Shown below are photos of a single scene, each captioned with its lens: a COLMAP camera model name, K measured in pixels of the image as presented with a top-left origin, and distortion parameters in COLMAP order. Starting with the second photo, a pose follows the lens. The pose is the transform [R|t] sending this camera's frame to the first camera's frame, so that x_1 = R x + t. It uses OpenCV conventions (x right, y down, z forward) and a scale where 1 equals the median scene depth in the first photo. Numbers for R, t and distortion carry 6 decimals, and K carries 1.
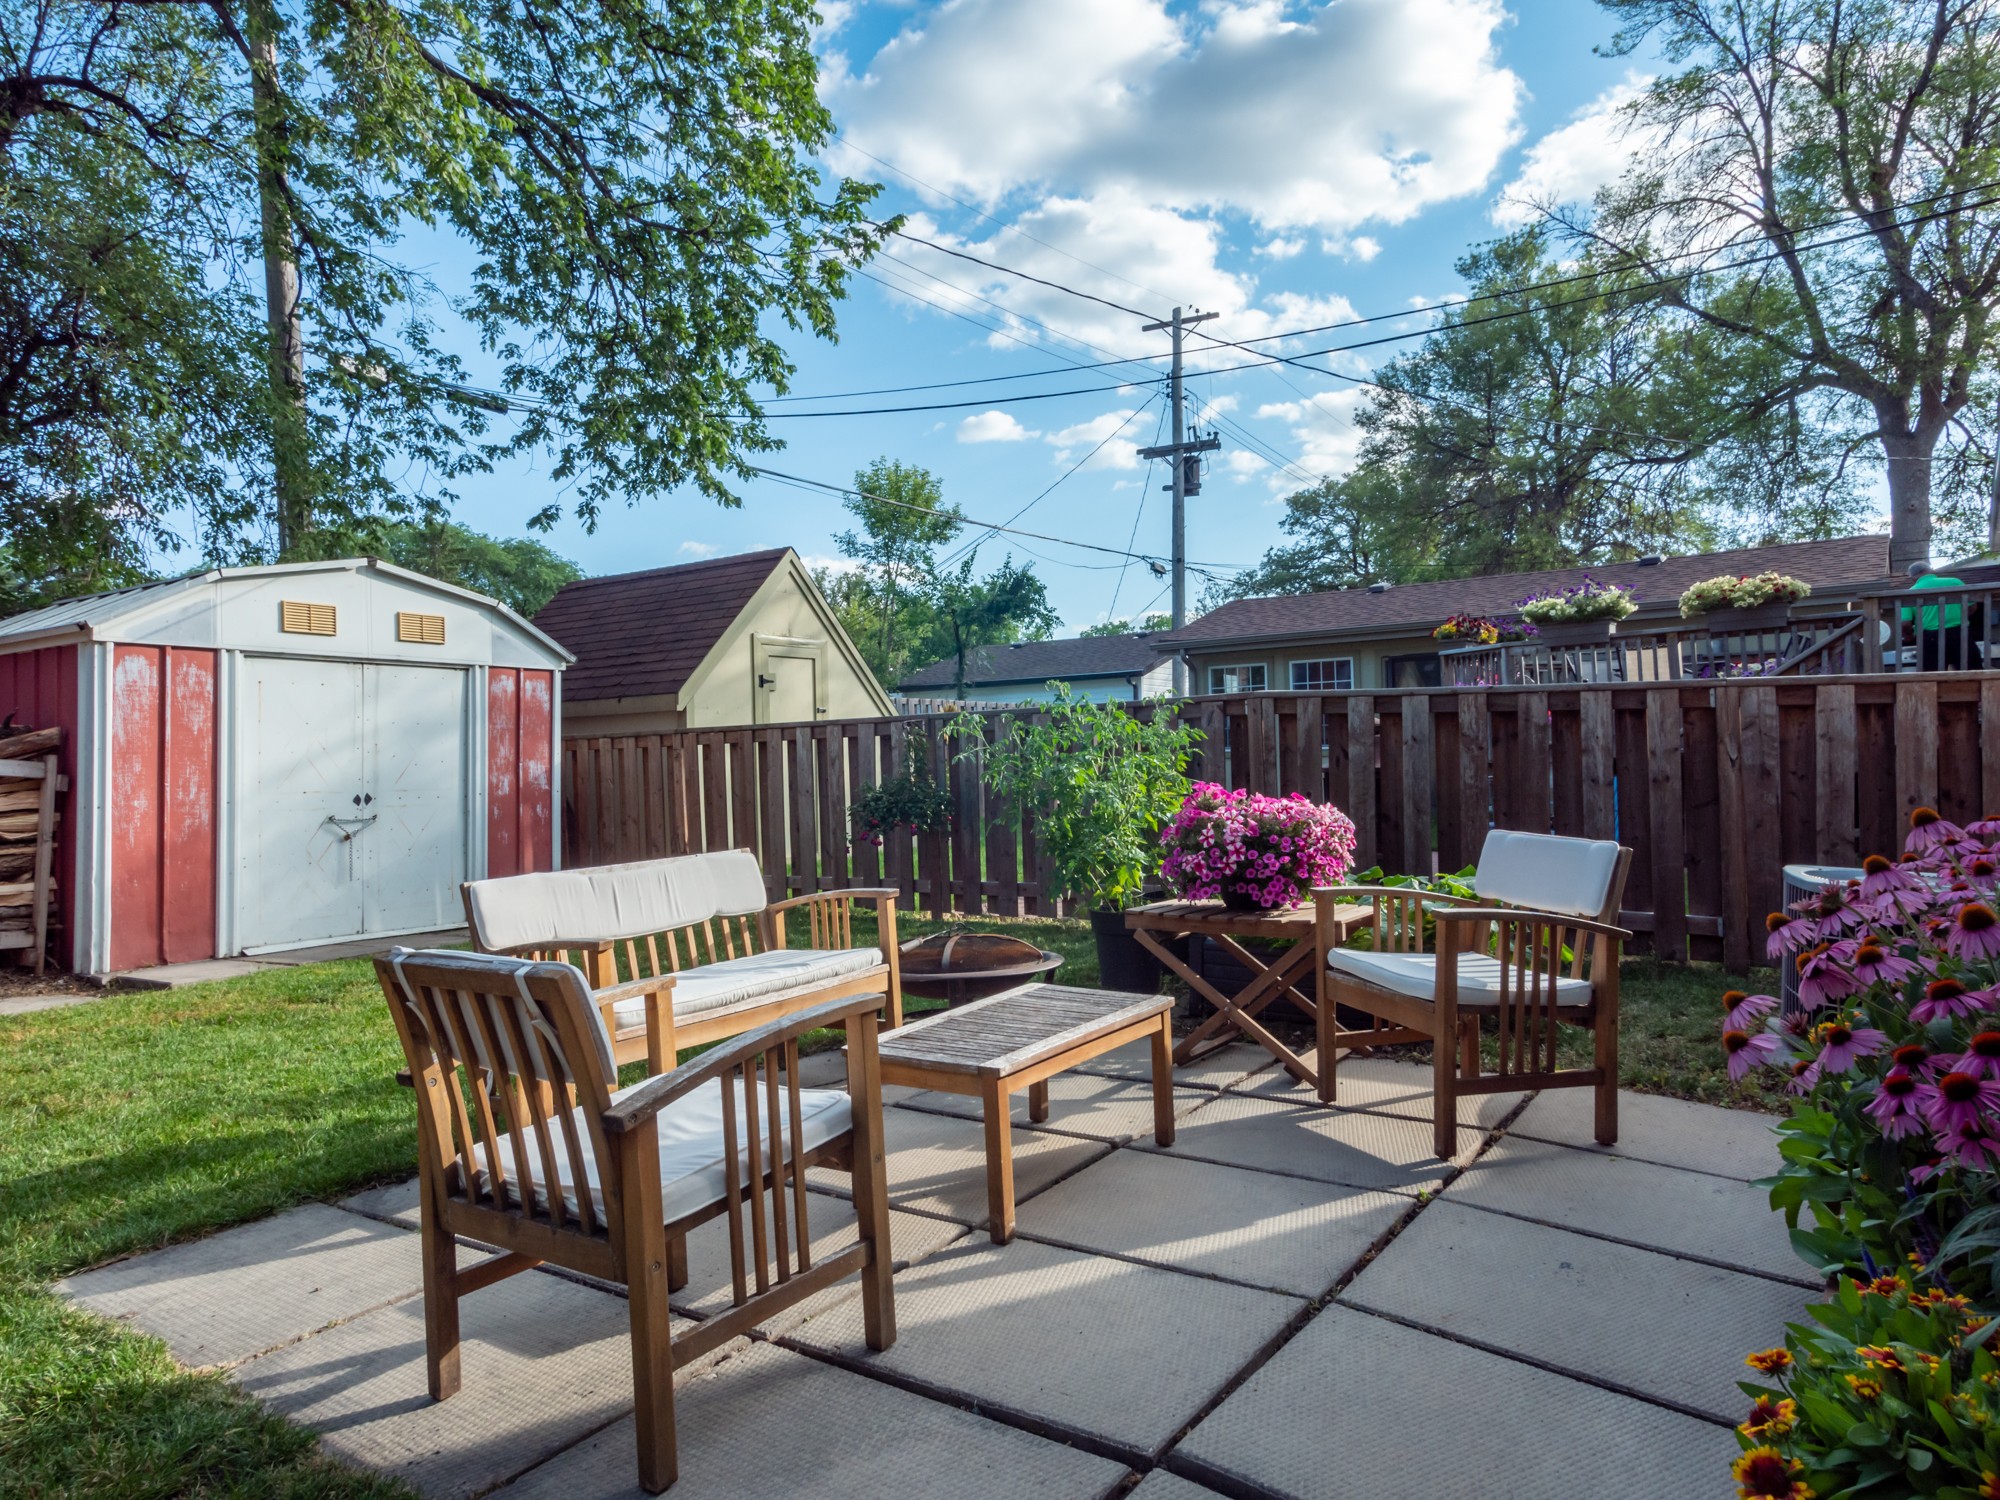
lens RADIAL K [[1275.0, 0, 996.6], [0, 1275.0, 738.5], [0, 0, 1]] dist [0.020605, 0.003081]
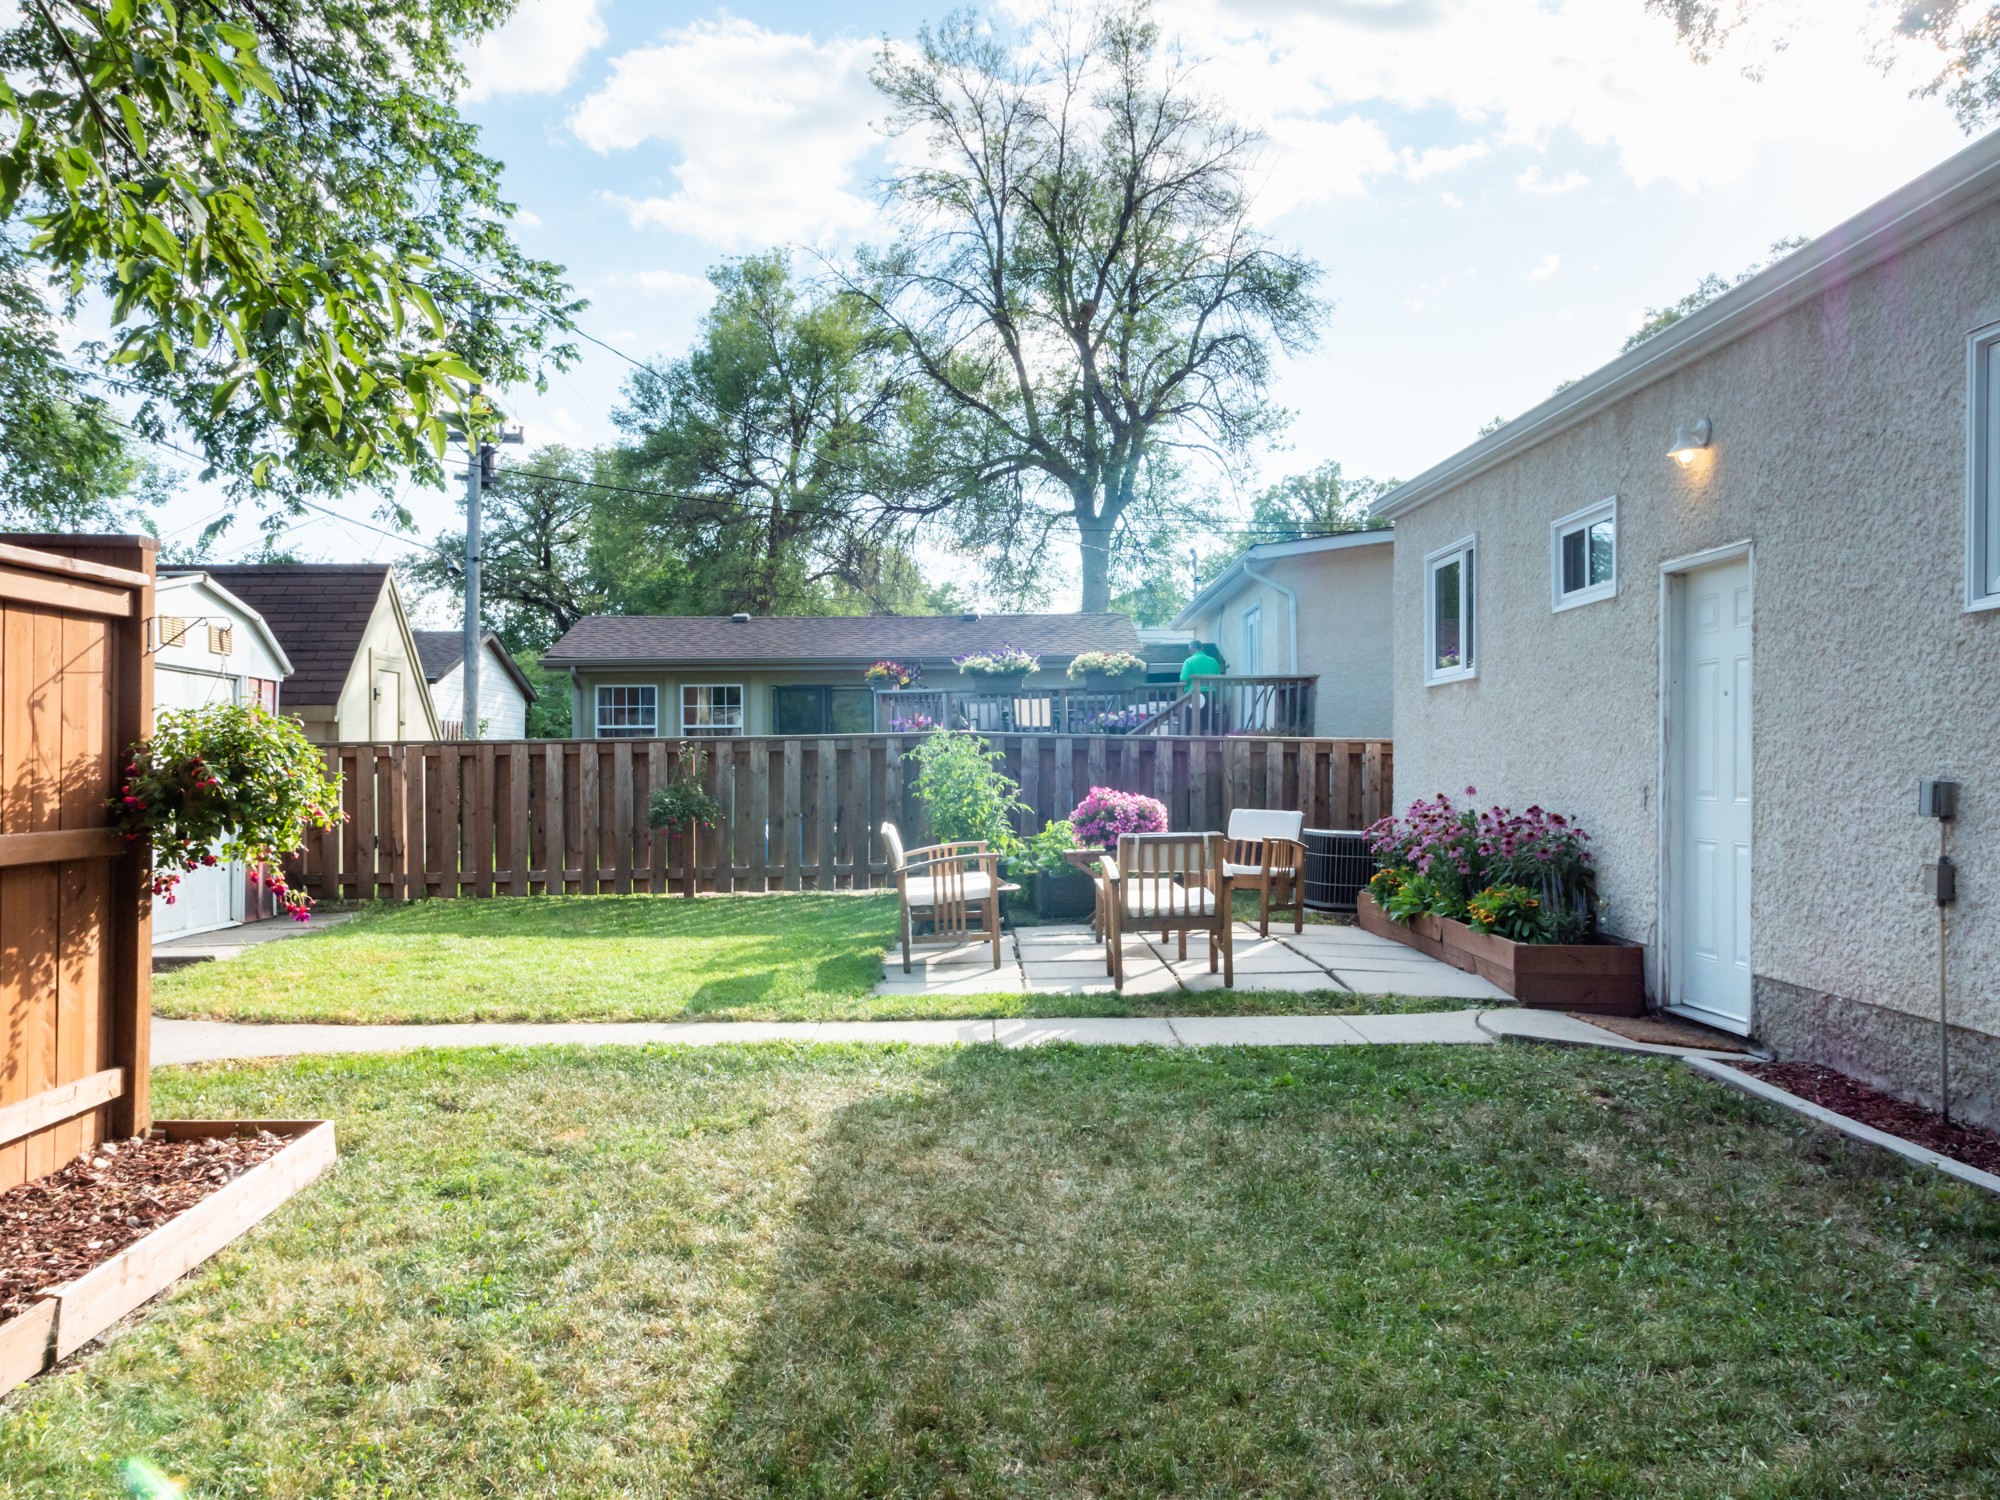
lens RADIAL K [[1630.5, 0, 1001.9], [0, 1630.5, 751.7], [0, 0, 1]] dist [0.013547, 0.003983]
pose [[0.798576, 0.024142, 0.601409, -0.283404], [-0.022241, 0.999696, -0.010597, 0.001915], [-0.601482, -0.004913, 0.798871, -0.174666]]
